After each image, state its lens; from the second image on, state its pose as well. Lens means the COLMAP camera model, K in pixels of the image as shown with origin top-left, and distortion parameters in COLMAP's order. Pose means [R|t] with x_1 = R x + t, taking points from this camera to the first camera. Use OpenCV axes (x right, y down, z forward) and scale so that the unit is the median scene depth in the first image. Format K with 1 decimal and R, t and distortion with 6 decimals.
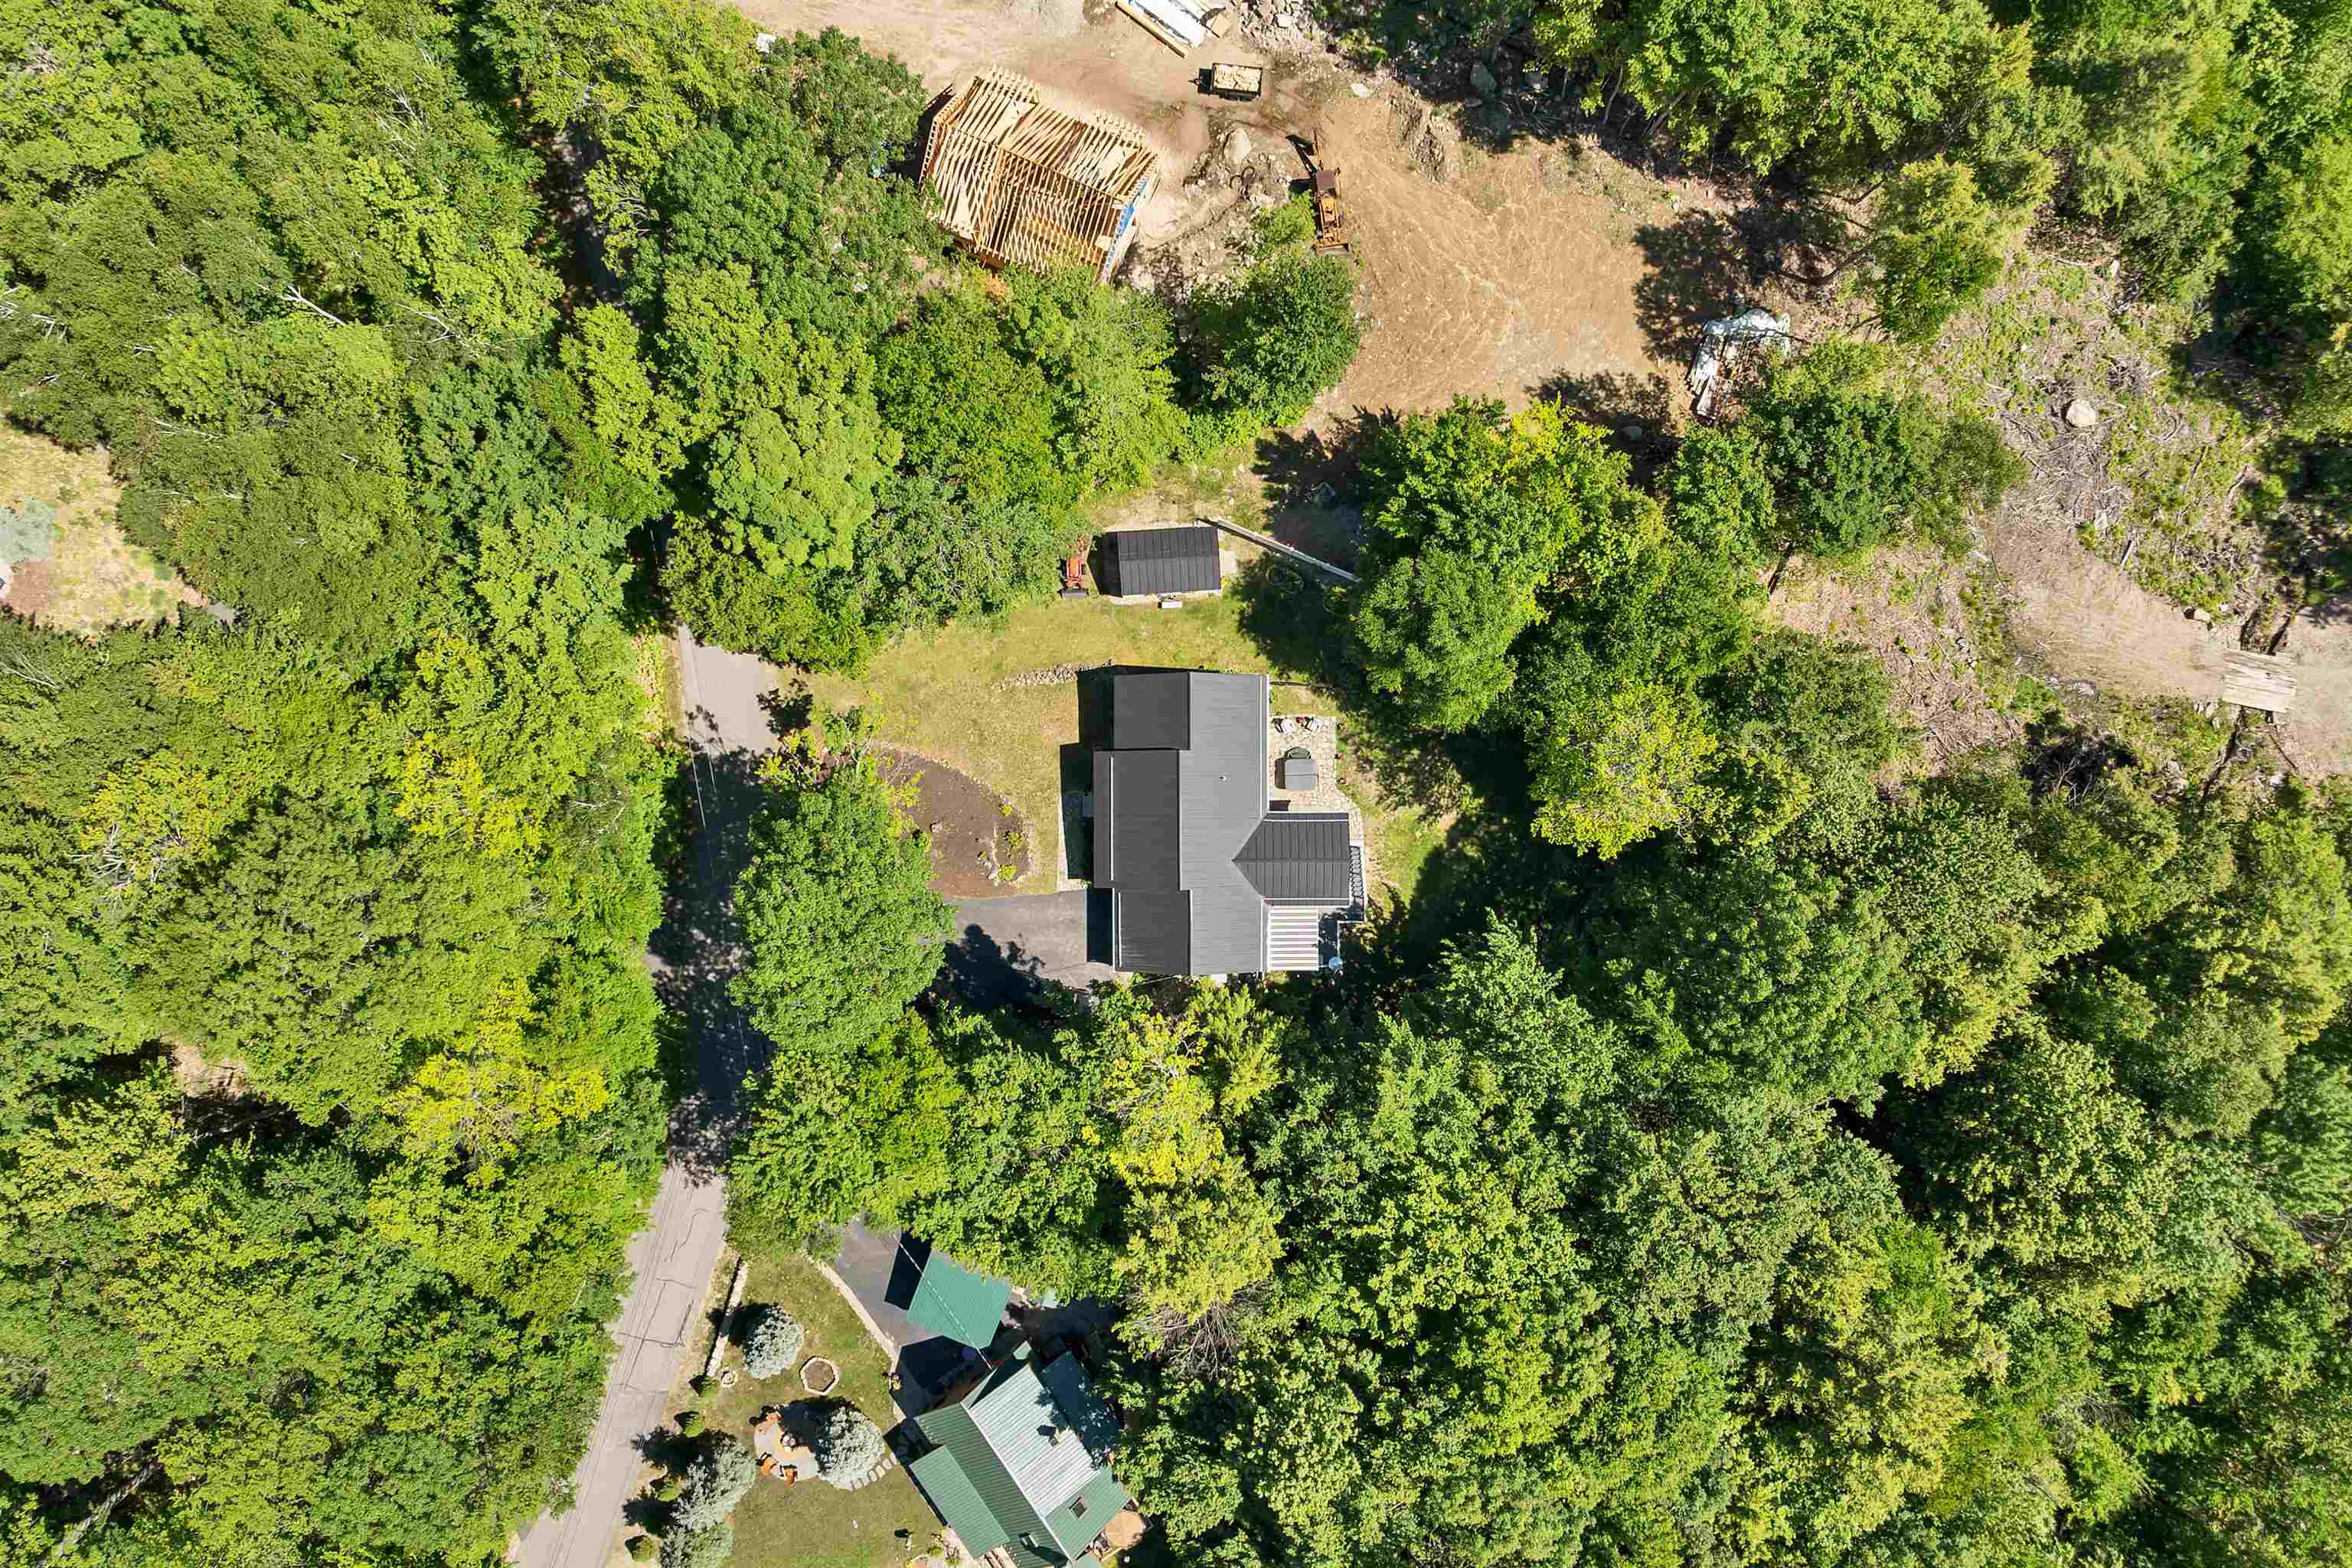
lens RADIAL K [[1701.7, 0, 1175.9], [0, 1701.7, 794.4], [0, 0, 1]] dist [-0.016553, -0.044874]
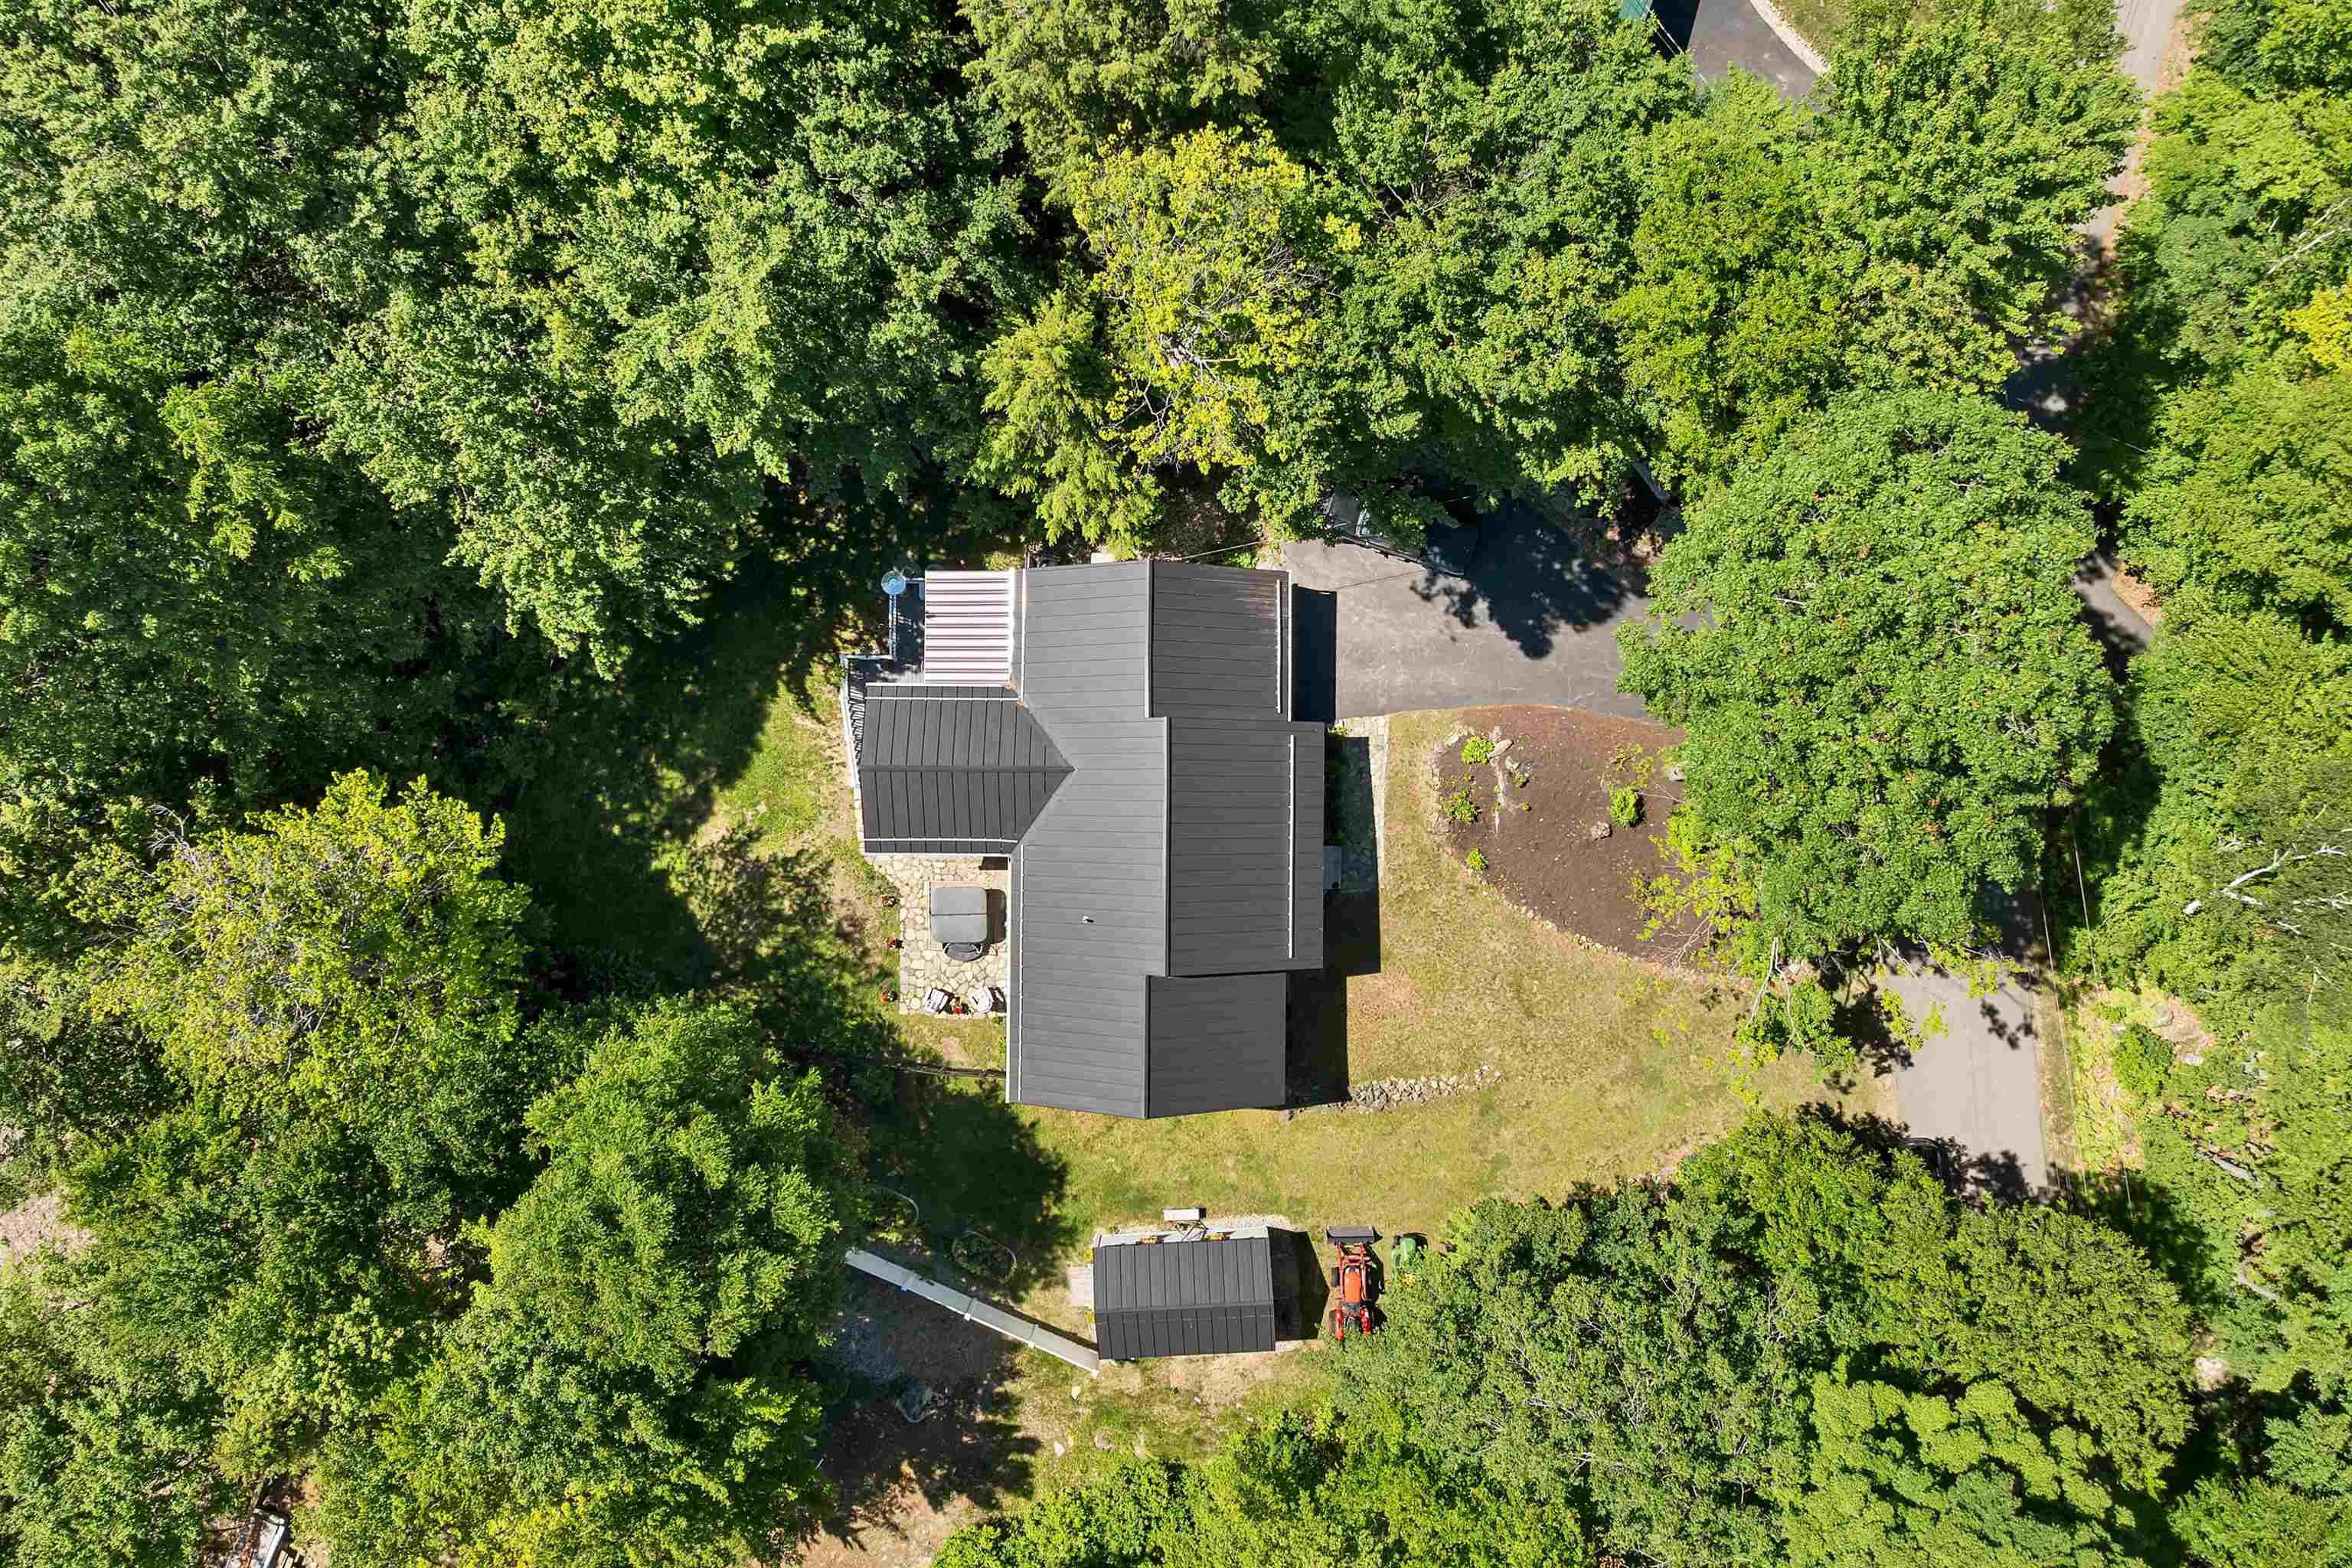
lens RADIAL K [[1701.7, 0, 1175.9], [0, 1701.7, 794.4], [0, 0, 1]] dist [-0.016553, -0.044874]
pose [[-0.999732, -0.010253, 0.020746, -0.011434], [0.010337, -0.999939, 0.003948, 0.029130], [0.020704, 0.004161, 0.999777, 0.450043]]
